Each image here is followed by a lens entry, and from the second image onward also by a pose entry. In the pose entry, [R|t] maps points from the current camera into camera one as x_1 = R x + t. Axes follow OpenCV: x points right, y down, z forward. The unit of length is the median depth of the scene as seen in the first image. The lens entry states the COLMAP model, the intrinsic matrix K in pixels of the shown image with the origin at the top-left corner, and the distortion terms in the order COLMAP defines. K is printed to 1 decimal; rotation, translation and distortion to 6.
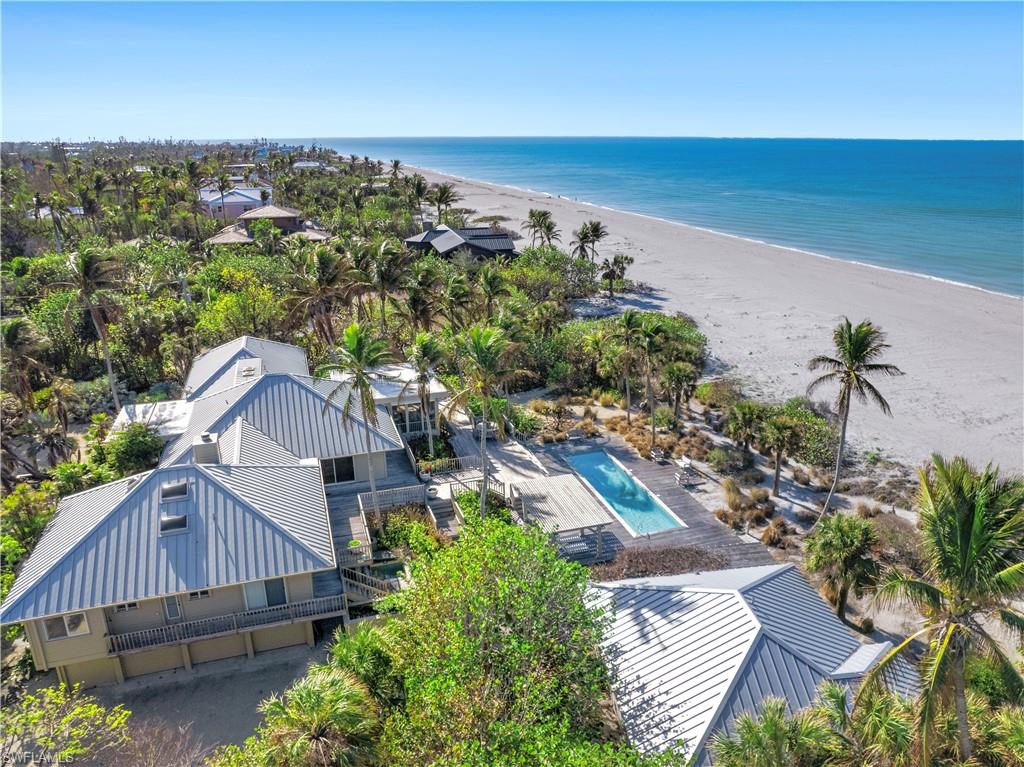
lens RADIAL K [[753.3, 0, 512.0], [0, 753.3, 383.5], [0, 0, 1]] dist [-0.004671, -0.002381]
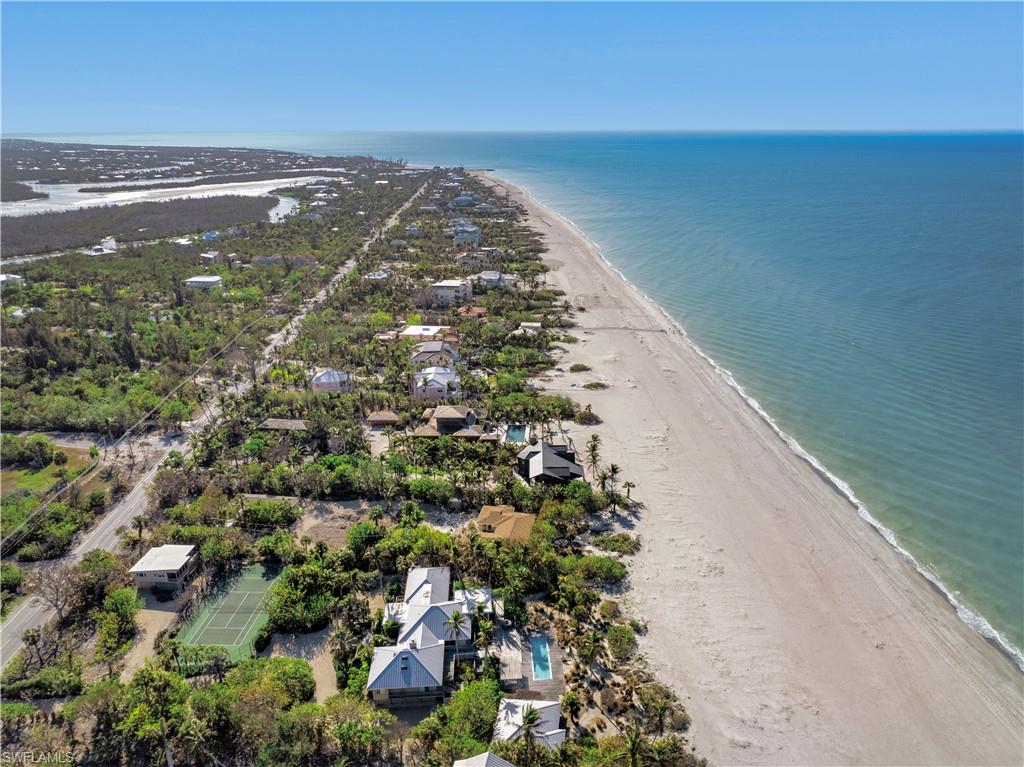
lens RADIAL K [[753.3, 0, 512.0], [0, 753.3, 383.5], [0, 0, 1]] dist [-0.004671, -0.002381]
pose [[0.967460, 0.072593, -0.242387, 0.782854], [-0.064134, 0.997031, 0.042619, -1.232854], [0.244761, -0.025686, 0.969243, -2.186991]]
